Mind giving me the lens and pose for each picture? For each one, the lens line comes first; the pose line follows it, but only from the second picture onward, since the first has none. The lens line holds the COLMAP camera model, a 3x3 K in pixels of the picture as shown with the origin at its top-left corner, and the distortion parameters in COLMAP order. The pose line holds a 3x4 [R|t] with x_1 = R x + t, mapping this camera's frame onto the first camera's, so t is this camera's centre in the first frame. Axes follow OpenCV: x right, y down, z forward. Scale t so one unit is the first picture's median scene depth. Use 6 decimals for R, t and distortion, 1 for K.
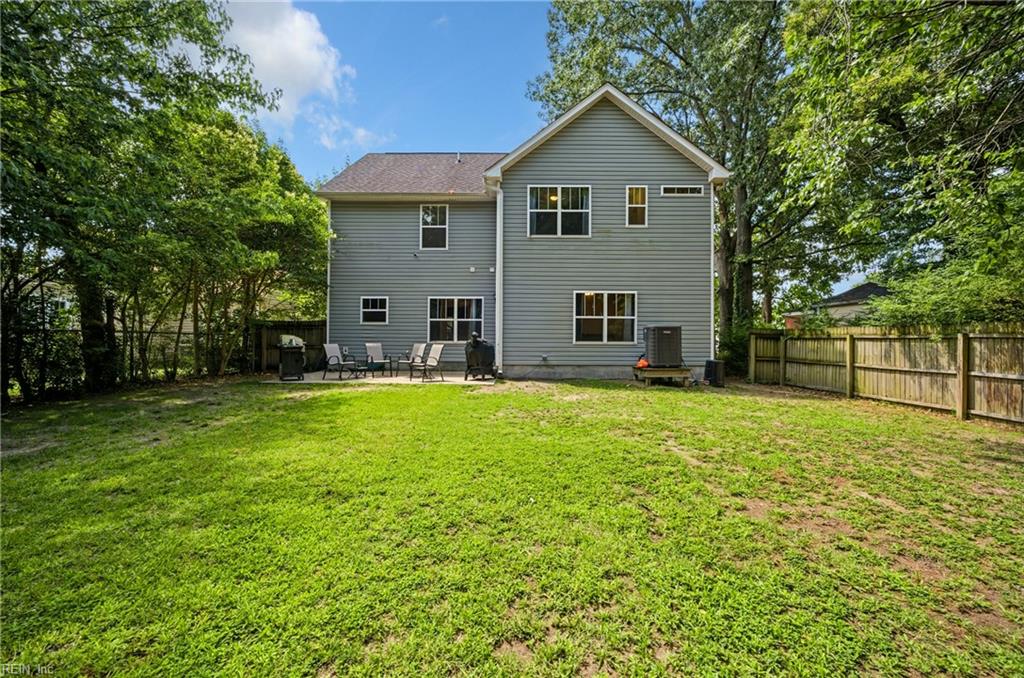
lens RADIAL K [[405.3, 0, 512.2], [0, 405.3, 338.4], [0, 0, 1]] dist [0.006043, 0.000140]
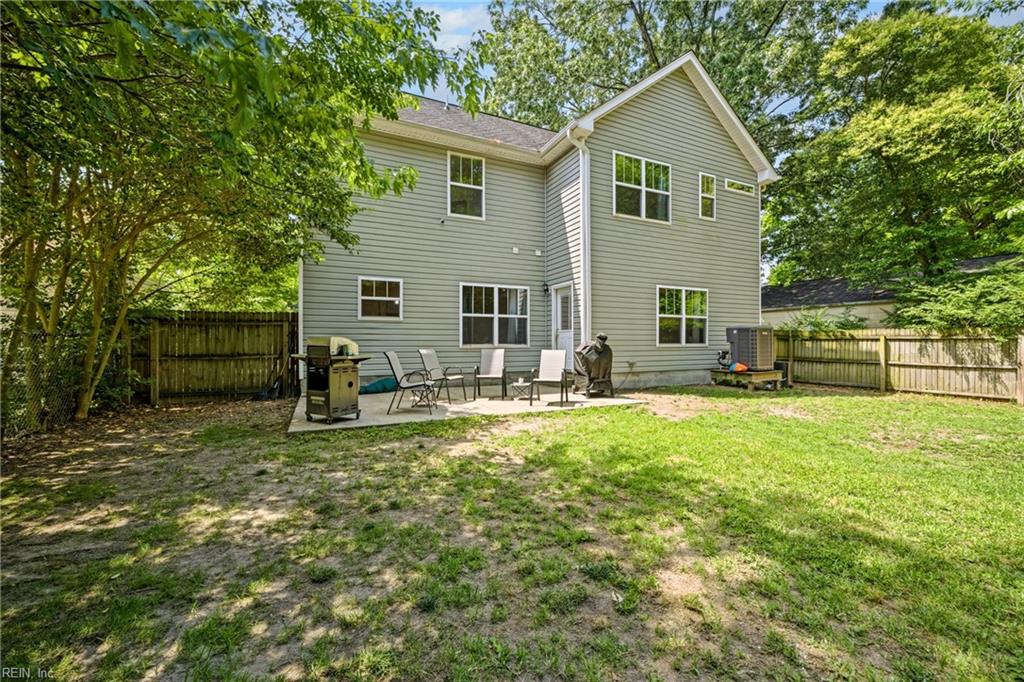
lens RADIAL K [[405.3, 0, 511.6], [0, 405.3, 343.5], [0, 0, 1]] dist [0.006043, 0.000140]
pose [[0.899528, -0.008162, 0.436786, -0.499742], [0.003194, 0.999922, 0.012109, -0.004668], [-0.436851, -0.009497, 0.899484, 0.360763]]
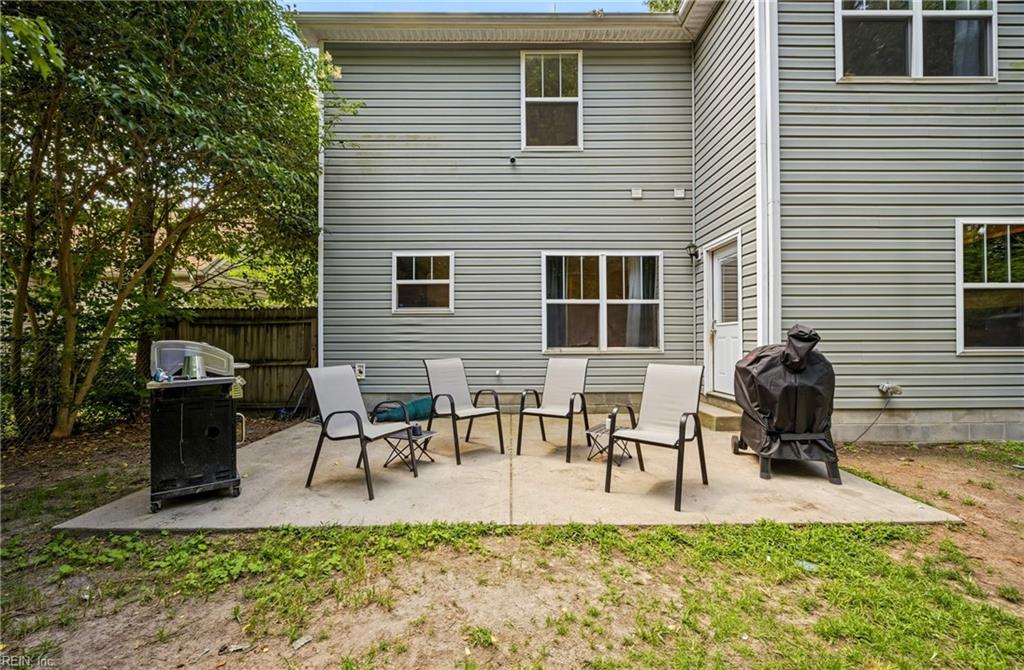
lens RADIAL K [[405.4, 0, 518.8], [0, 405.4, 336.5], [0, 0, 1]] dist [0.008920, -0.000054]
pose [[0.999548, -0.010165, 0.028298, -0.280984], [0.010170, 0.999948, -0.000007, -0.007958], [-0.028297, 0.000295, 0.999600, 0.616842]]
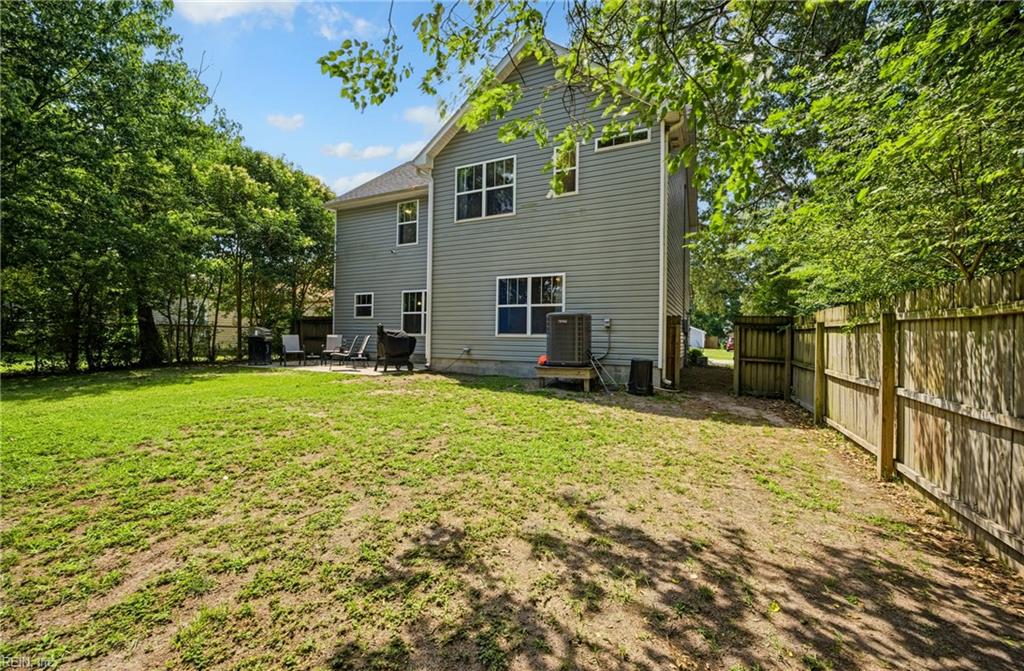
lens RADIAL K [[405.4, 0, 510.8], [0, 405.4, 330.5], [0, 0, 1]] dist [0.008920, -0.000054]
pose [[0.900314, -0.002166, -0.435235, 0.567275], [-0.001577, 0.999965, -0.008240, 0.007855], [0.435237, 0.008105, 0.900279, 0.210838]]
